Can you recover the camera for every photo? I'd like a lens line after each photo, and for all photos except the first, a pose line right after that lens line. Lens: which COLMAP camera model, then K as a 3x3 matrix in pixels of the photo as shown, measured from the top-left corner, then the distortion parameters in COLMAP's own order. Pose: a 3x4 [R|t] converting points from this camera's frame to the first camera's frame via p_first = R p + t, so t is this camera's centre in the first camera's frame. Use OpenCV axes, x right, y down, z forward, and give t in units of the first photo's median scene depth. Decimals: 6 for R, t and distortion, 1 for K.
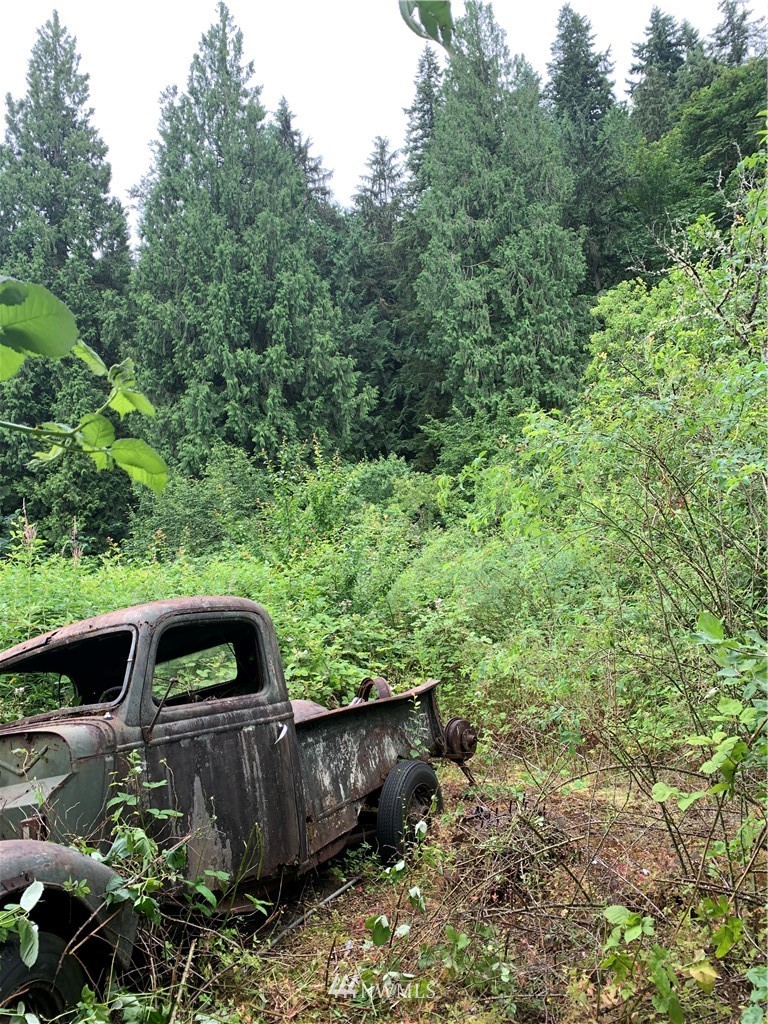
lens RADIAL K [[780.1, 0, 383.0], [0, 780.1, 510.7], [0, 0, 1]] dist [-0.010372, -0.001238]
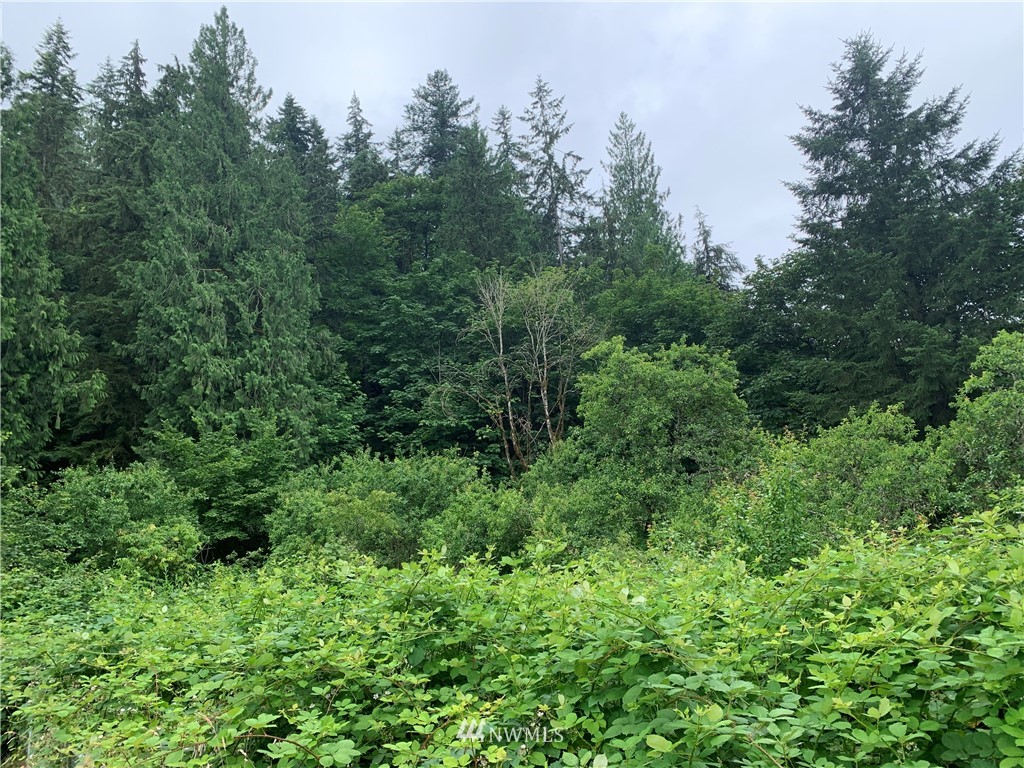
lens RADIAL K [[780.1, 0, 512.0], [0, 780.1, 386.2], [0, 0, 1]] dist [-0.010372, -0.001238]
pose [[0.708034, 0.194129, 0.678971, -0.228553], [-0.038243, 0.970602, -0.237631, 0.022731], [-0.705142, 0.142285, 0.694644, 0.132887]]
